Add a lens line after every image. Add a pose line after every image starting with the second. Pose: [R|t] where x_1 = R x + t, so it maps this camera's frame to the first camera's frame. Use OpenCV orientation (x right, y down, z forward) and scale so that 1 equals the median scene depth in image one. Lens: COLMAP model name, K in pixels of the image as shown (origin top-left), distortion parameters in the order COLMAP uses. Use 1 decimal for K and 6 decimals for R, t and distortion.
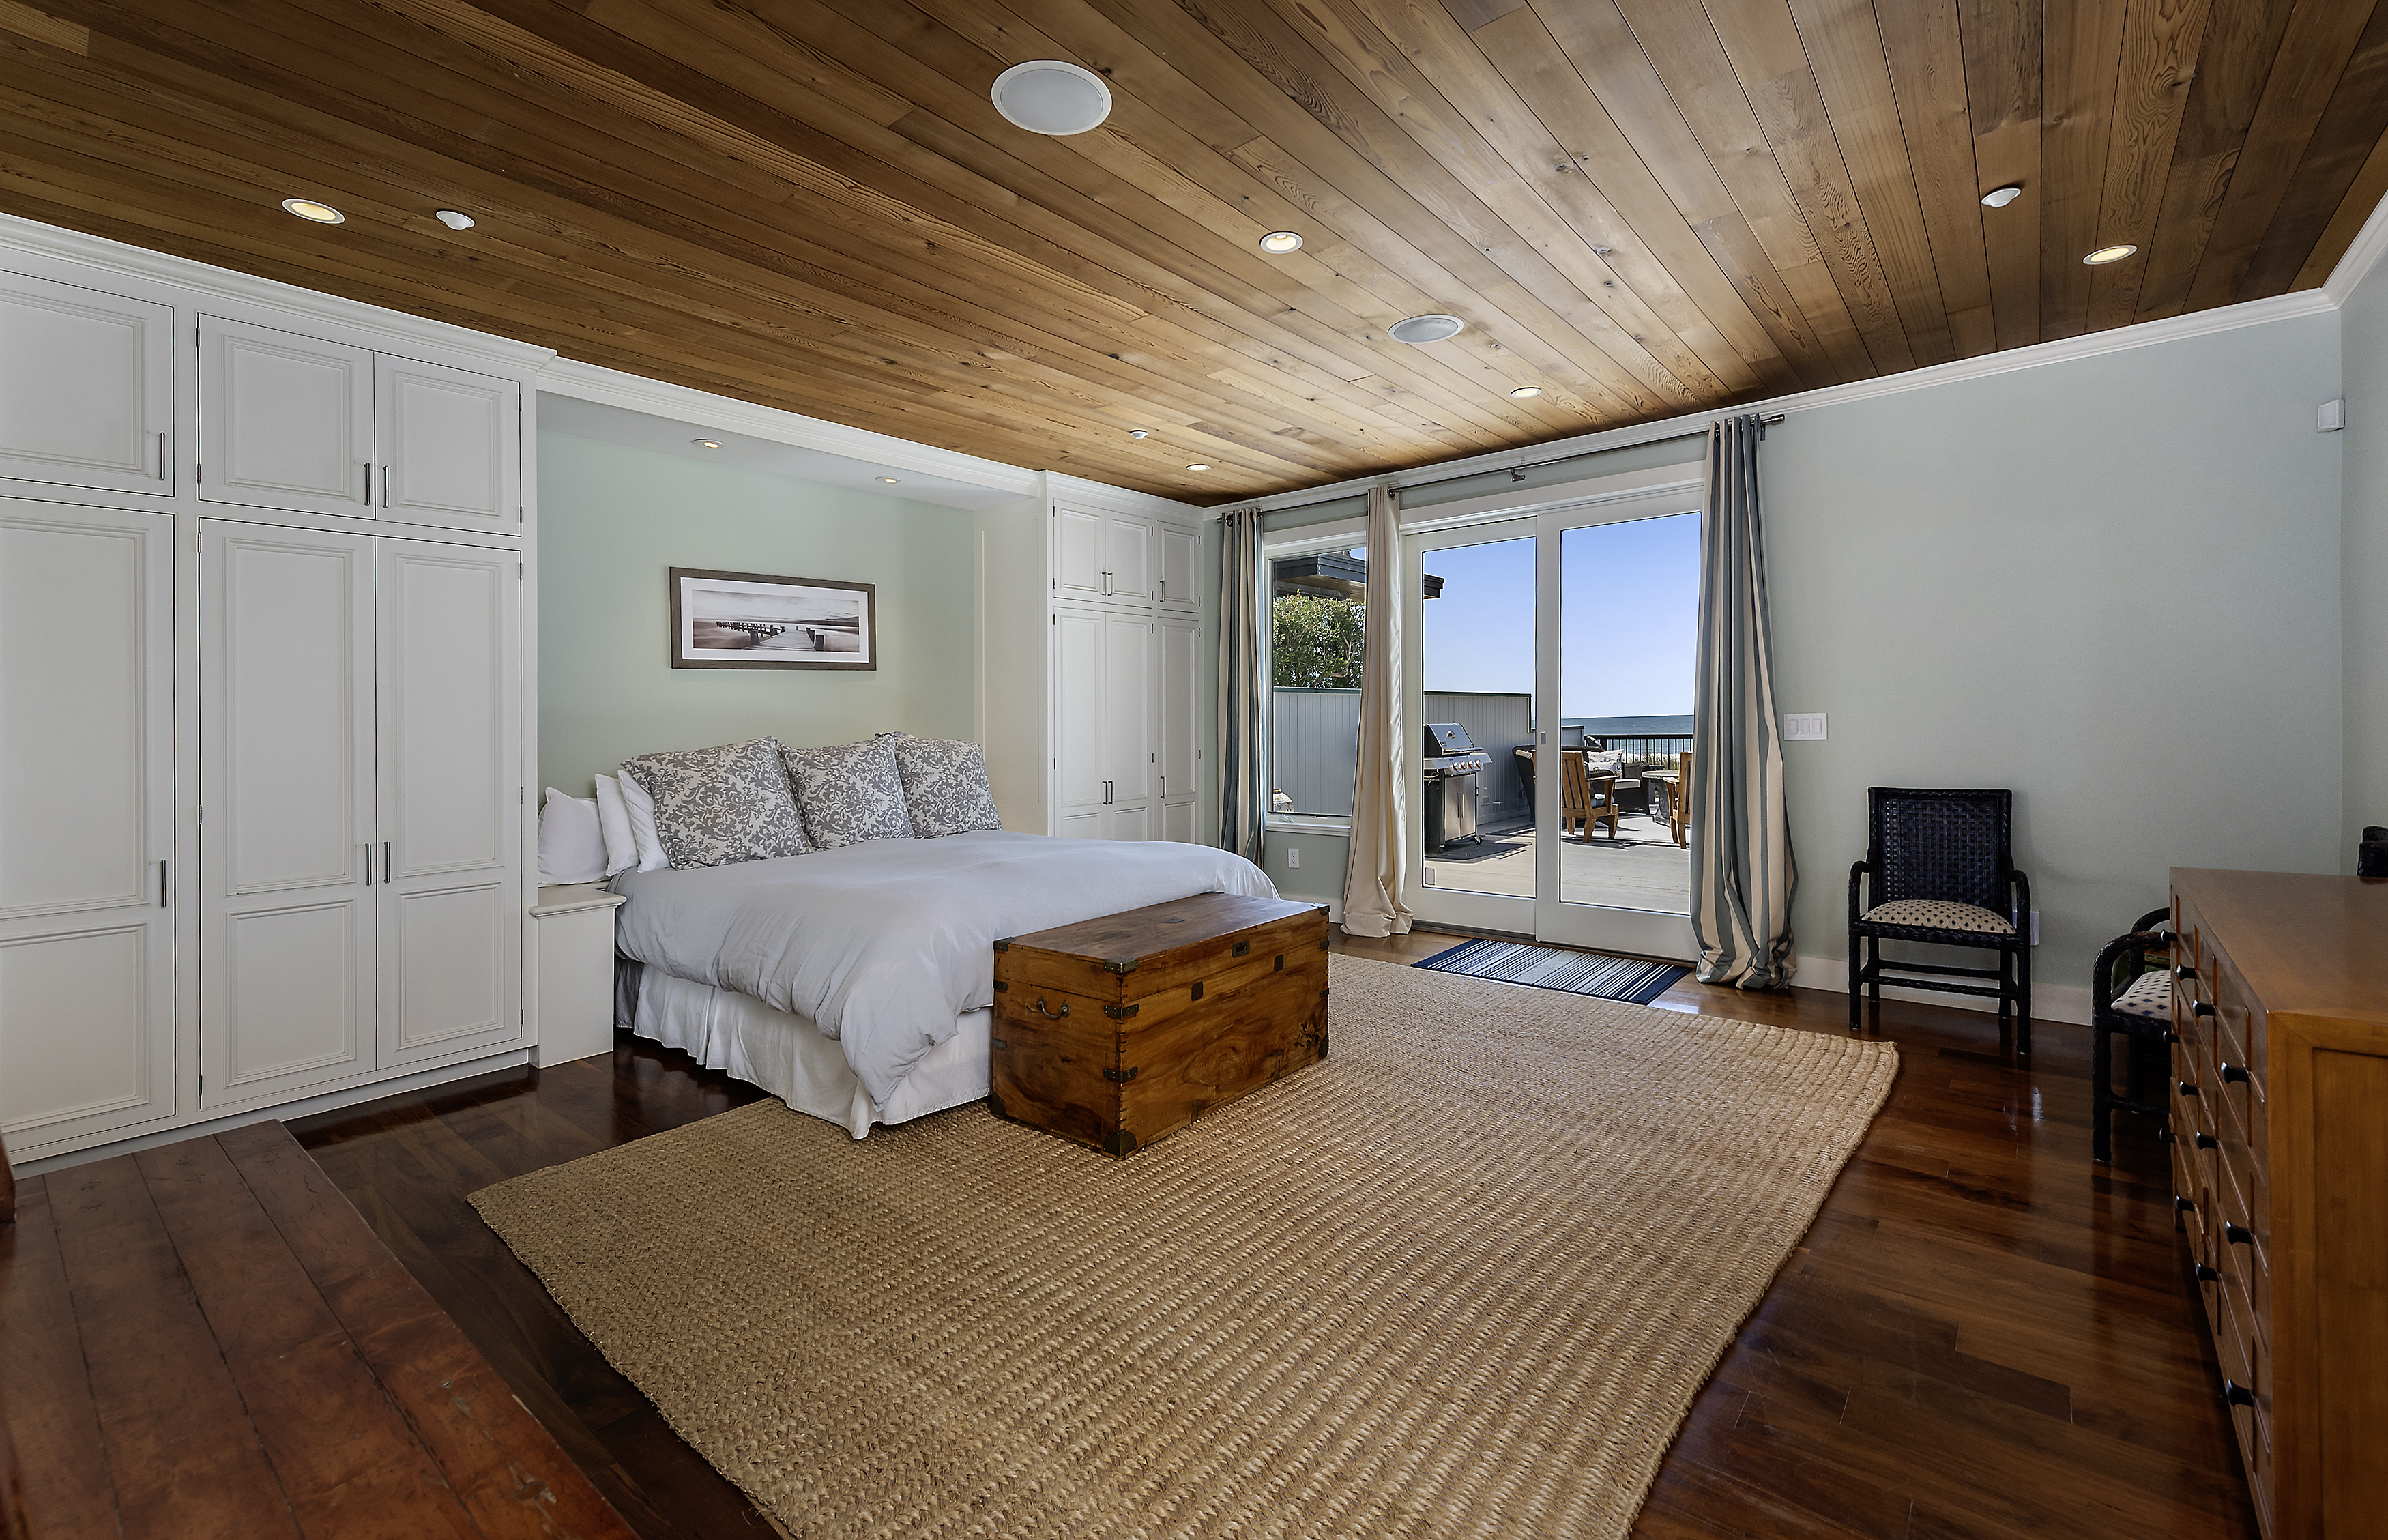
lens RADIAL K [[1013.0, 0, 1194.5], [0, 1013.0, 734.4], [0, 0, 1]] dist [-0.001165, -0.000114]
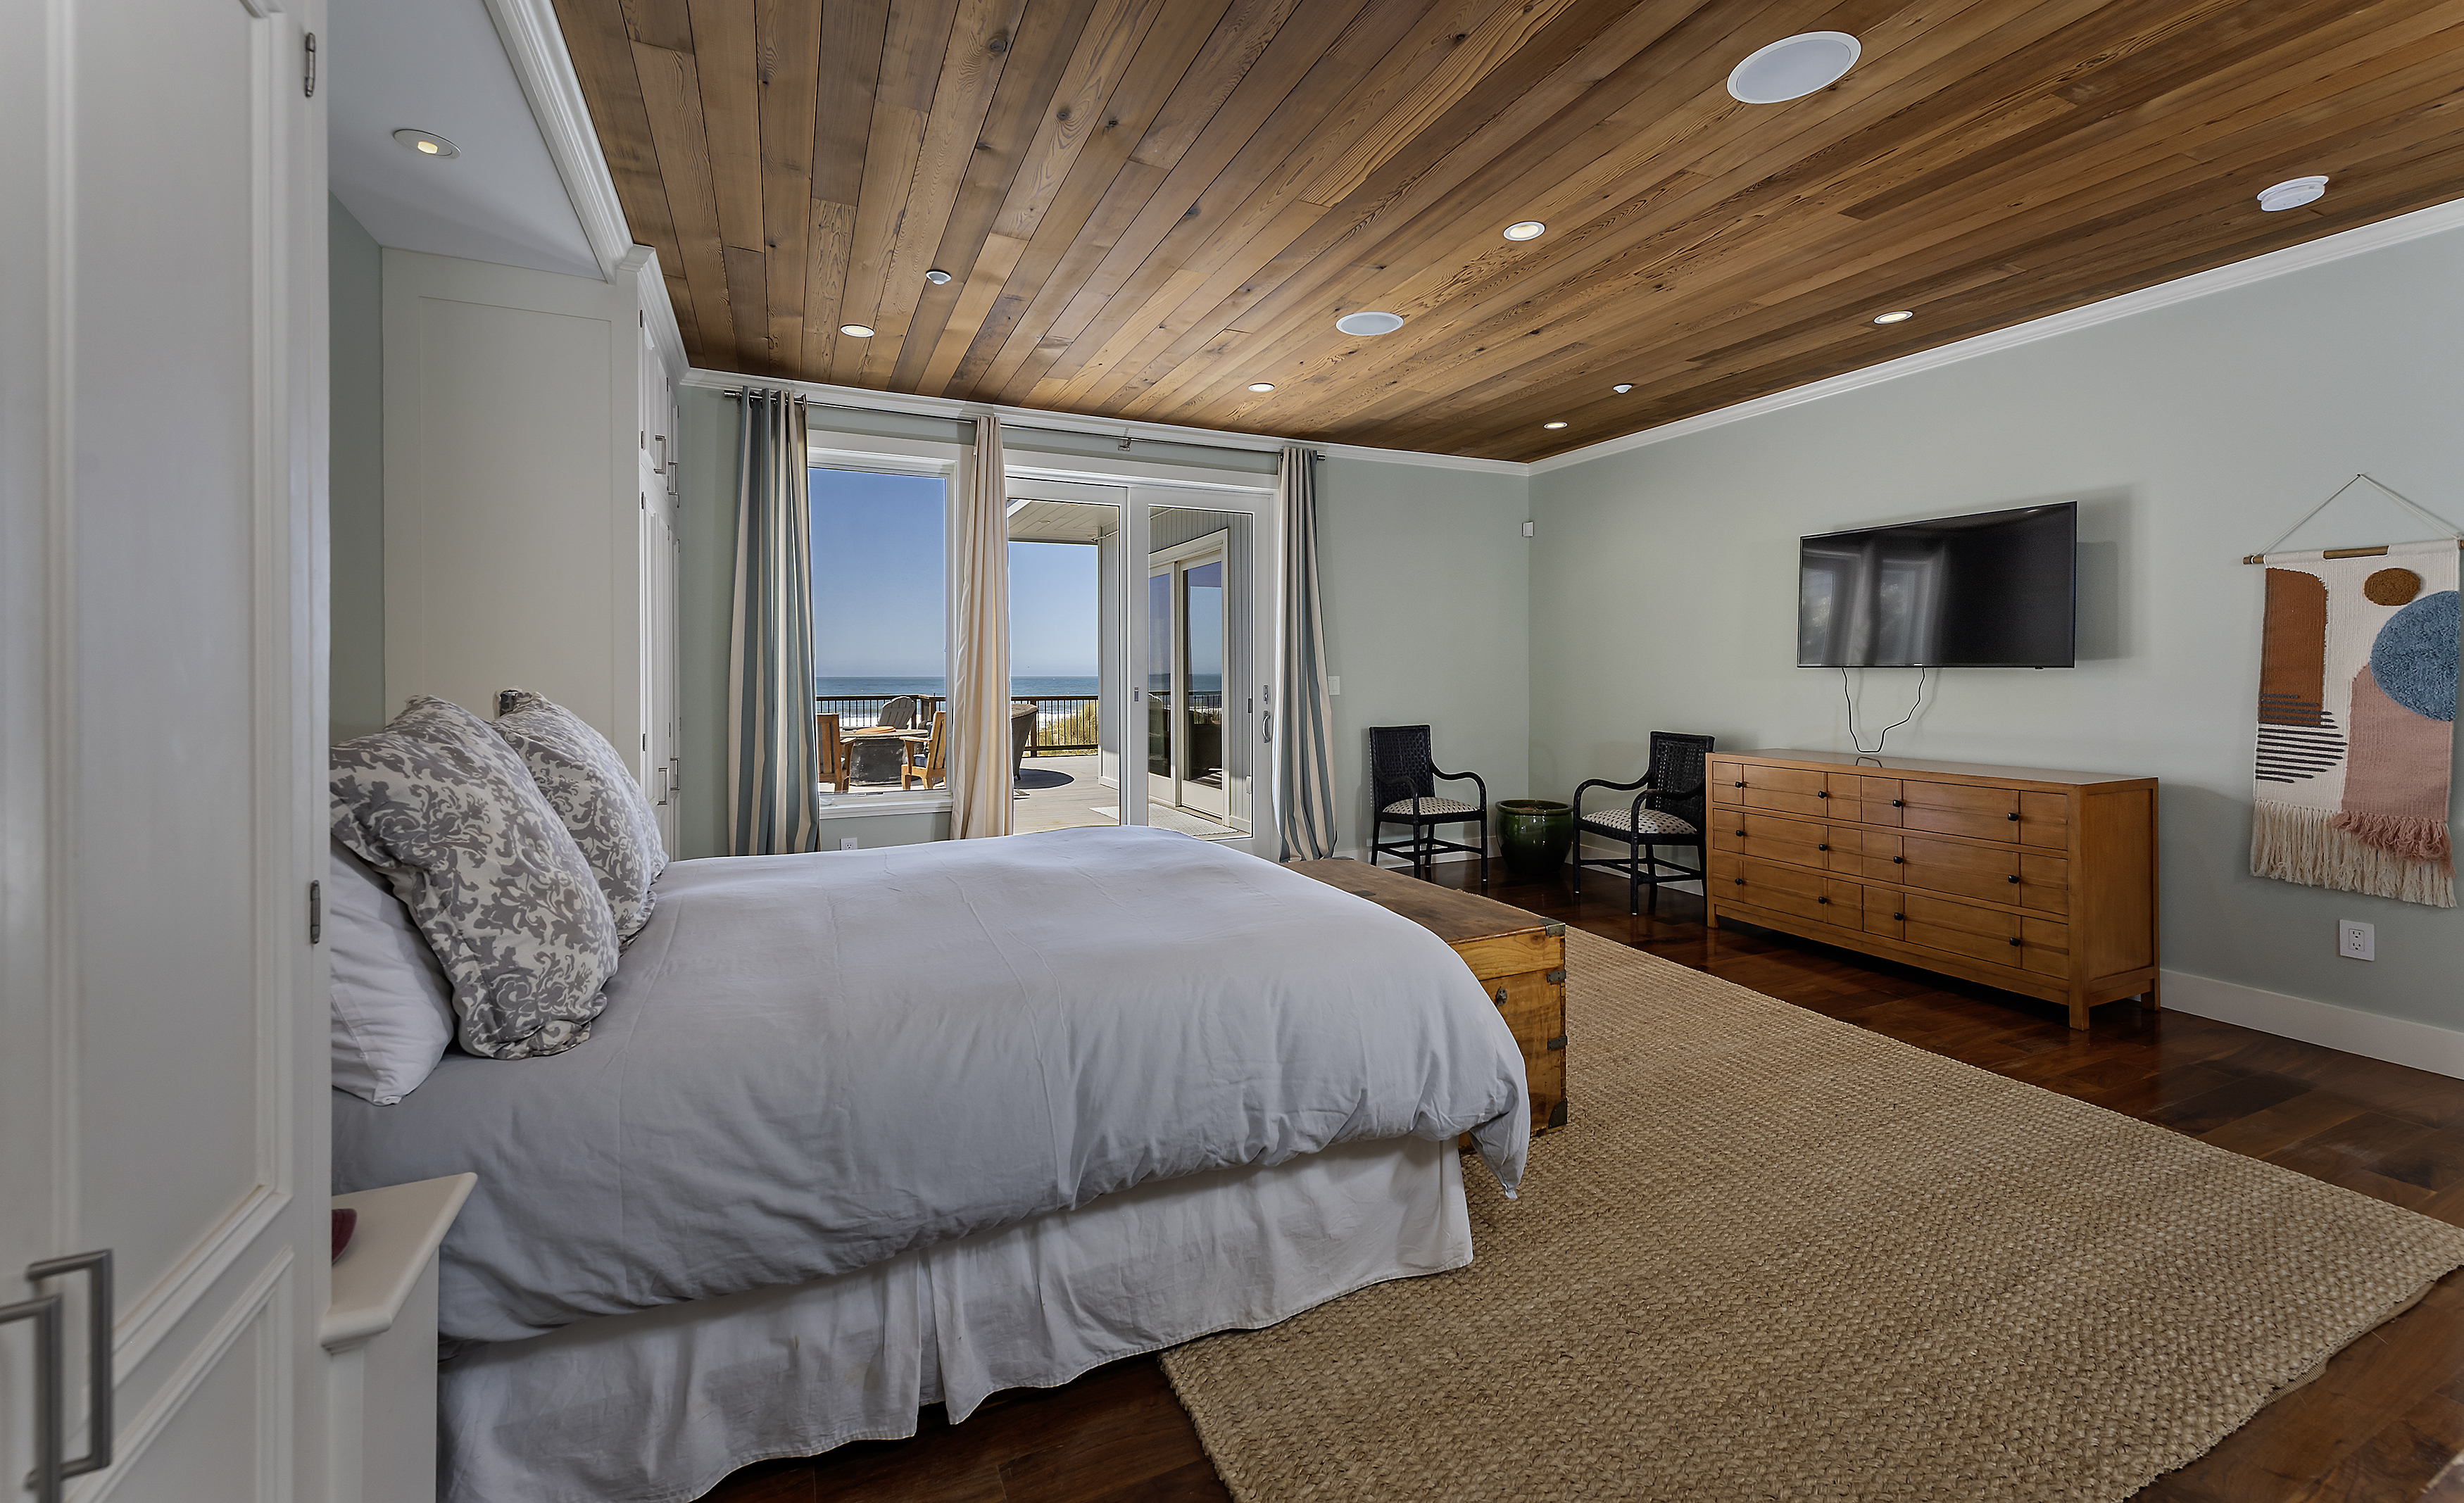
lens RADIAL K [[976.2, 0, 1233.6], [0, 976.2, 684.9], [0, 0, 1]] dist [0.000407, 0.000010]
pose [[0.428051, 0.004926, 0.903741, -0.622428], [0.000575, 0.999983, -0.005723, 0.000136], [-0.903754, 0.002970, 0.428041, 0.523129]]
